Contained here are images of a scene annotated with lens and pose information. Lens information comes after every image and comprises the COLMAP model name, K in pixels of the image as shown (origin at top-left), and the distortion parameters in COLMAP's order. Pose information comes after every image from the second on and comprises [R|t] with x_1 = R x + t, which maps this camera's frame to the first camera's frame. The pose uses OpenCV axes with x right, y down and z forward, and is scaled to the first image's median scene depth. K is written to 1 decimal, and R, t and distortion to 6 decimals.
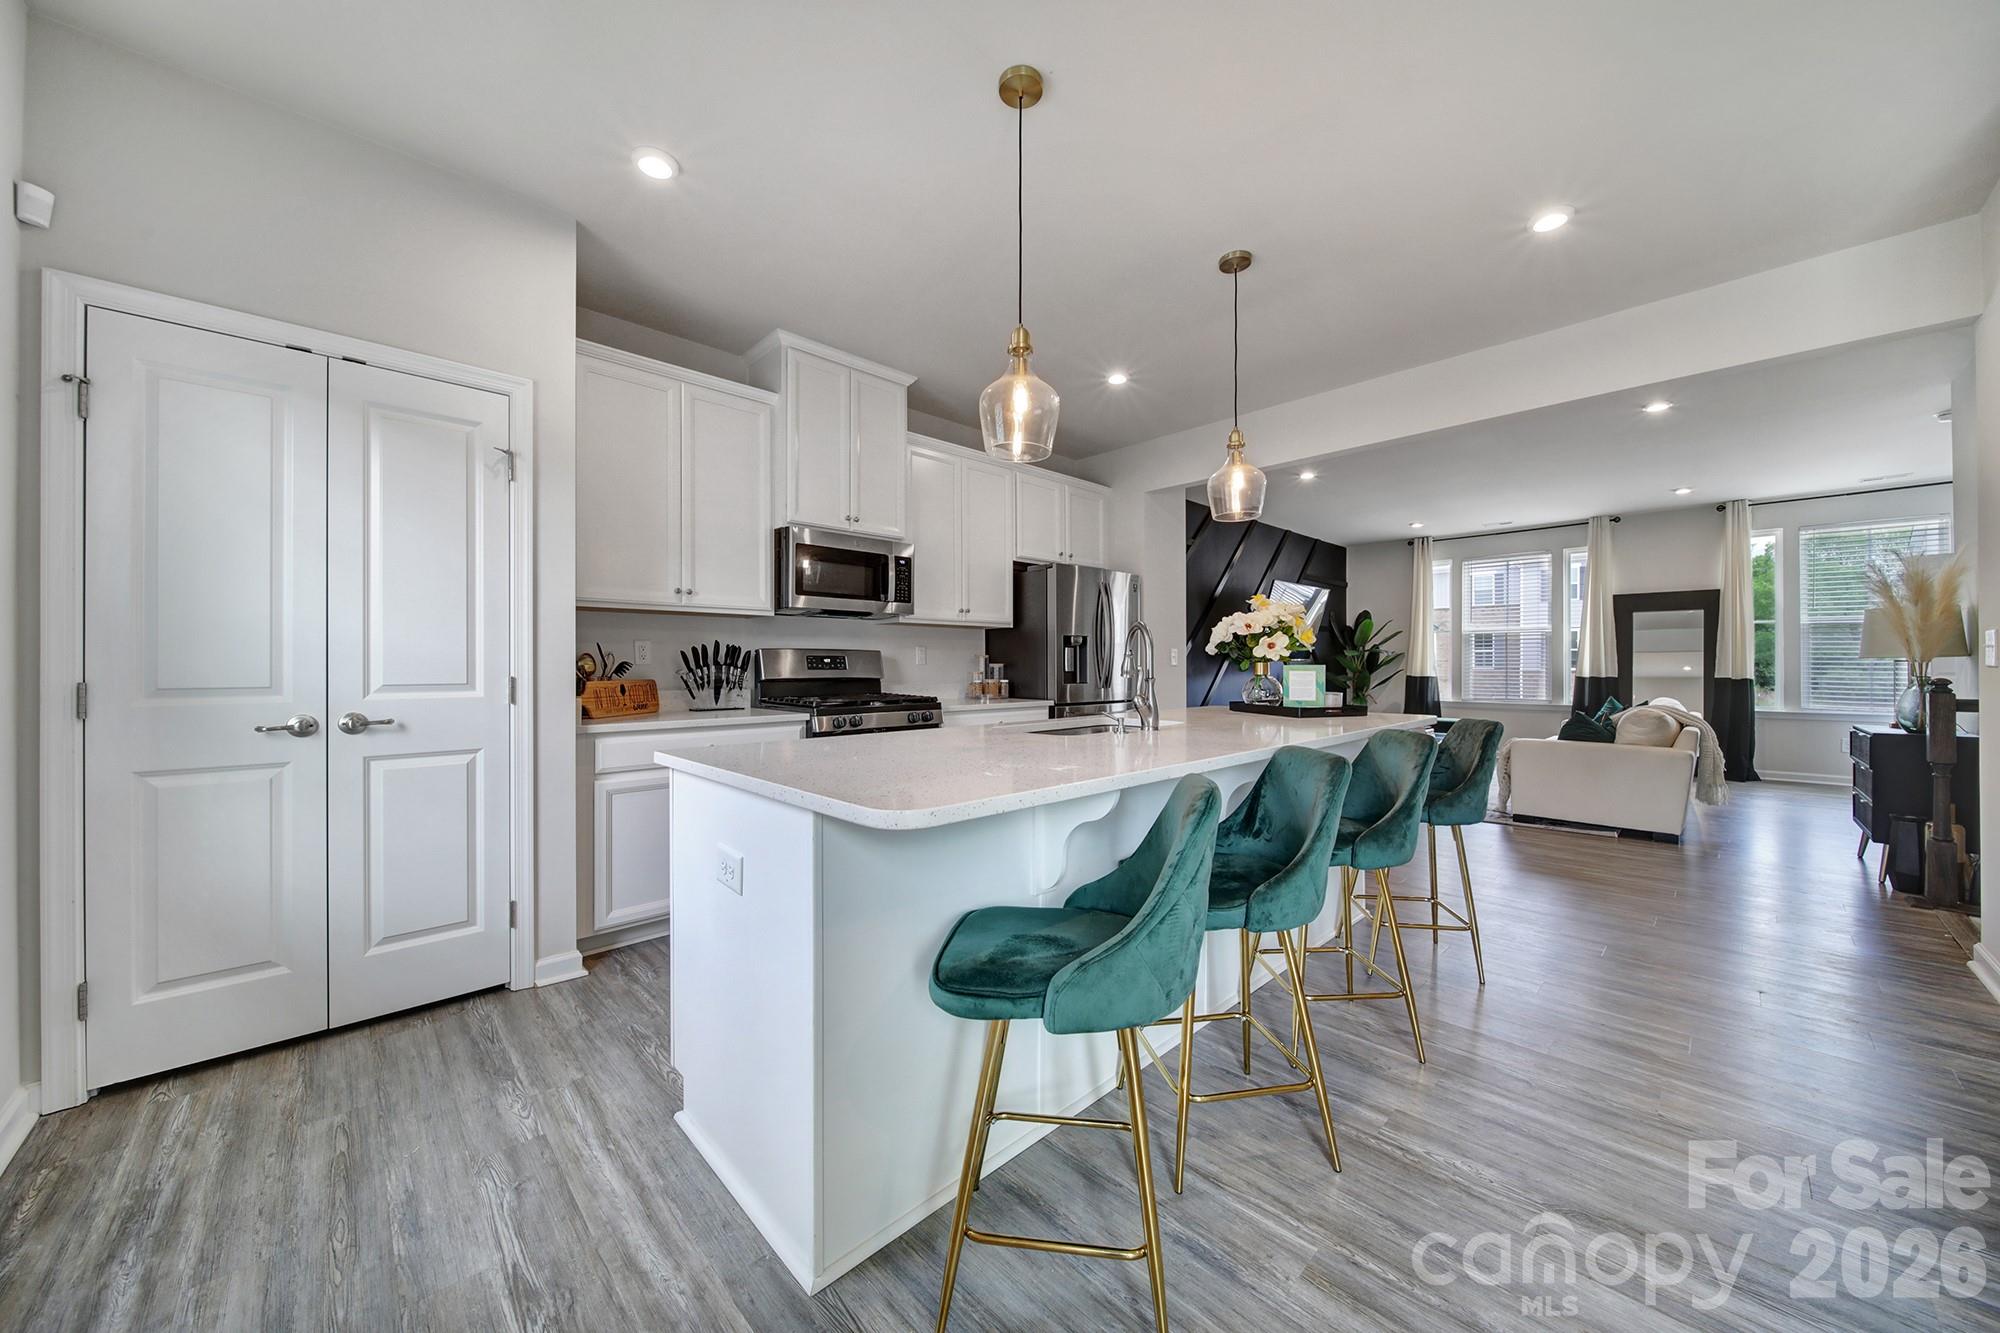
lens RADIAL K [[704.6, 0, 999.3], [0, 704.6, 664.3], [0, 0, 1]] dist [-0.001107, -0.000220]
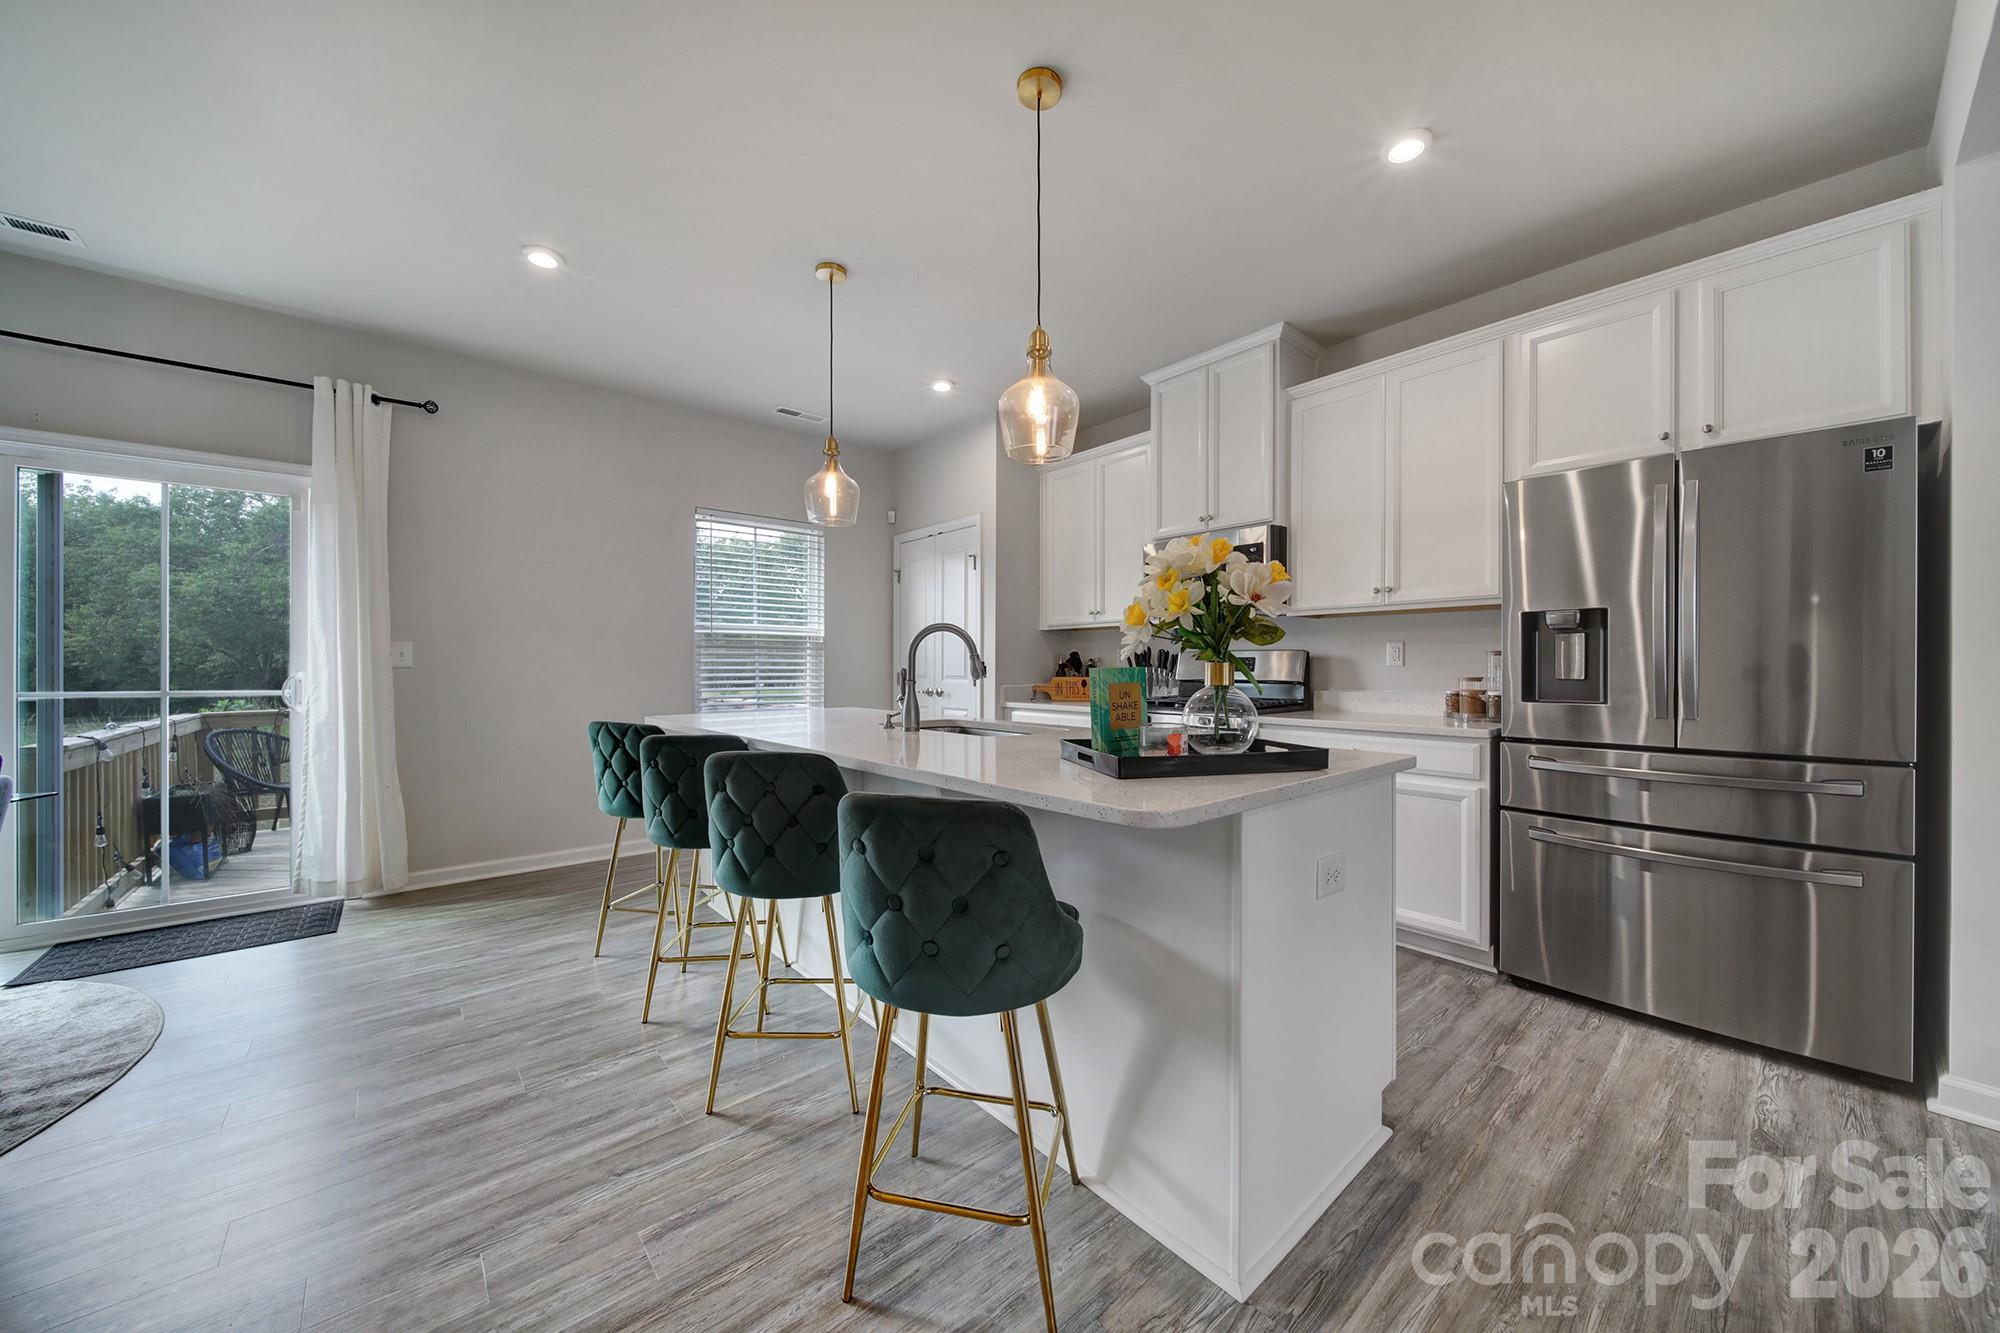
lens RADIAL K [[704.6, 0, 994.3], [0, 704.6, 666.5], [0, 0, 1]] dist [-0.001107, -0.000220]
pose [[-0.056661, 0.001190, -0.998393, 0.637779], [0.000674, 0.999999, 0.001153, -0.000178], [0.998393, -0.000608, -0.056662, 0.612911]]
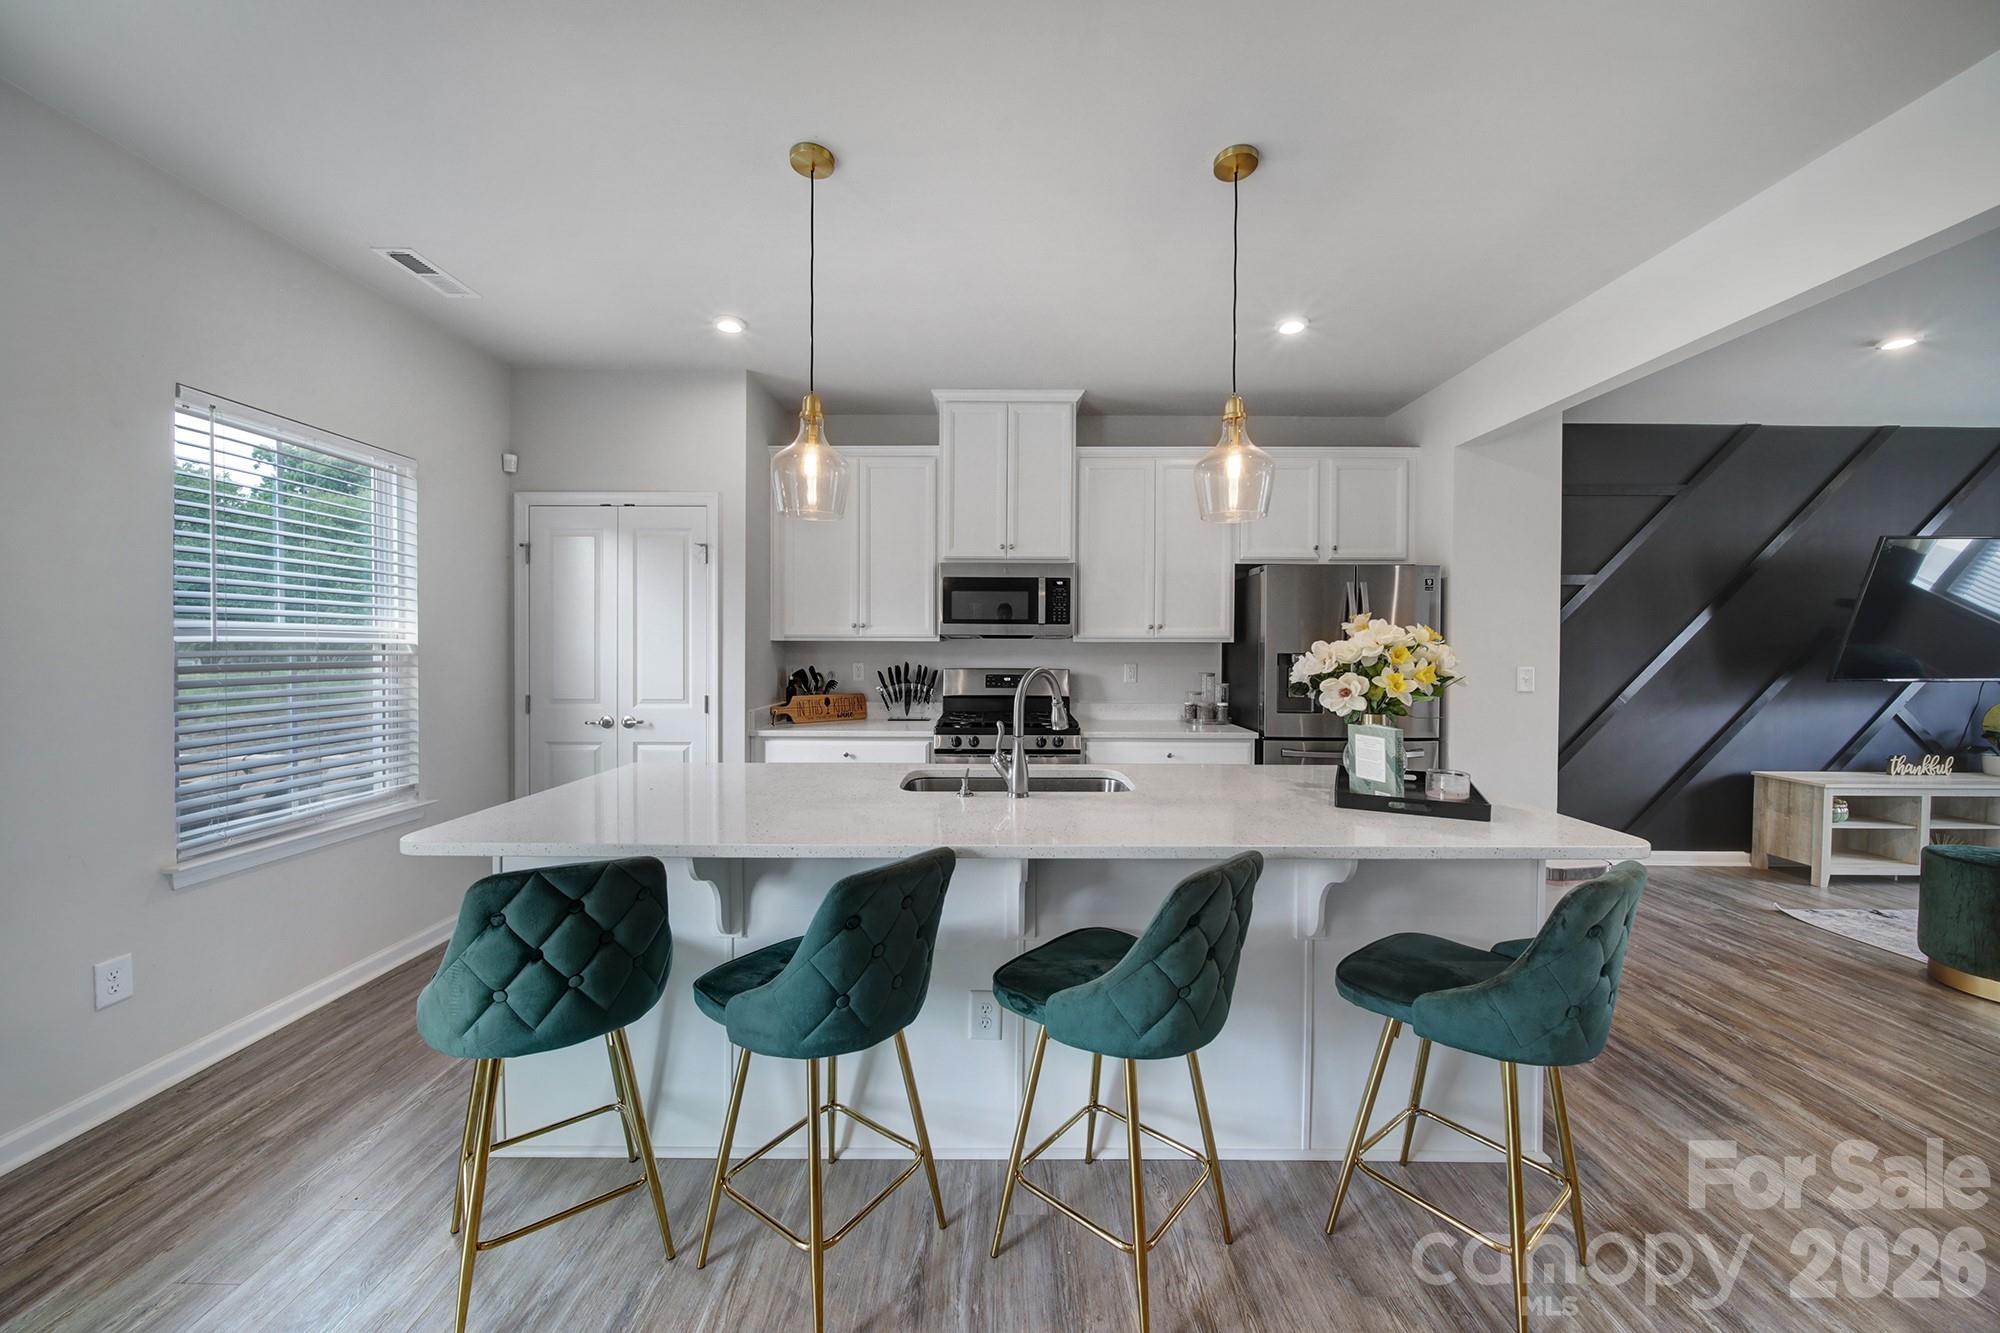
lens RADIAL K [[704.6, 0, 994.2], [0, 704.6, 655.8], [0, 0, 1]] dist [-0.001107, -0.000220]
pose [[0.718121, 0.011497, -0.695823, 0.409910], [-0.004510, 0.999919, 0.011866, -0.045471], [0.695904, -0.005383, 0.718115, 0.188574]]
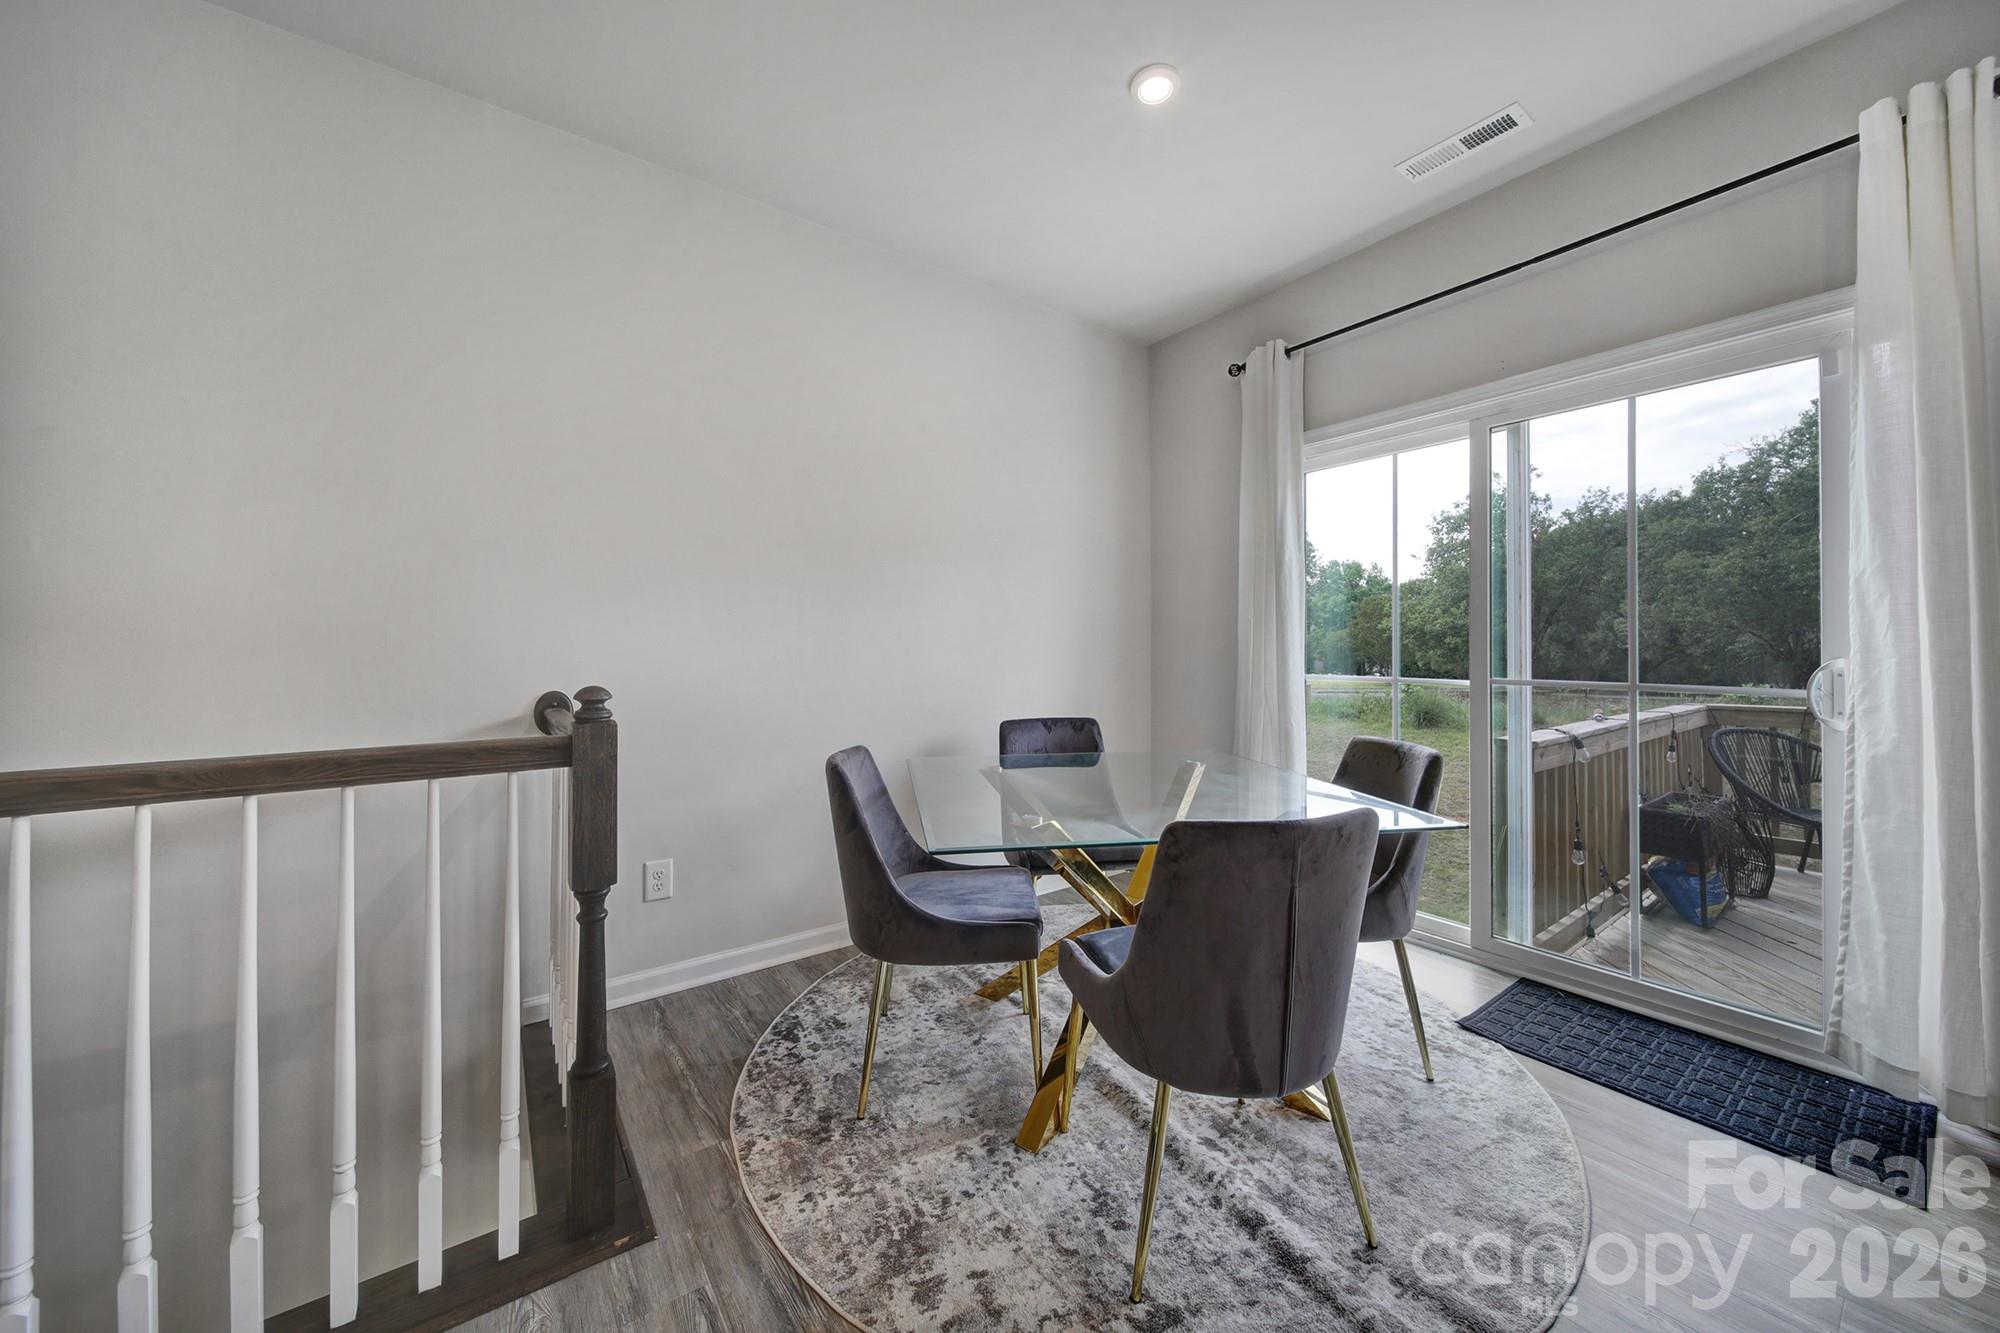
lens RADIAL K [[704.6, 0, 1004.7], [0, 704.6, 641.3], [0, 0, 1]] dist [-0.001107, -0.000220]
pose [[-0.990933, 0.002933, 0.134327, 0.383978], [0.001556, 0.999945, -0.010355, -0.001257], [-0.134350, -0.010052, -0.990883, 0.333136]]
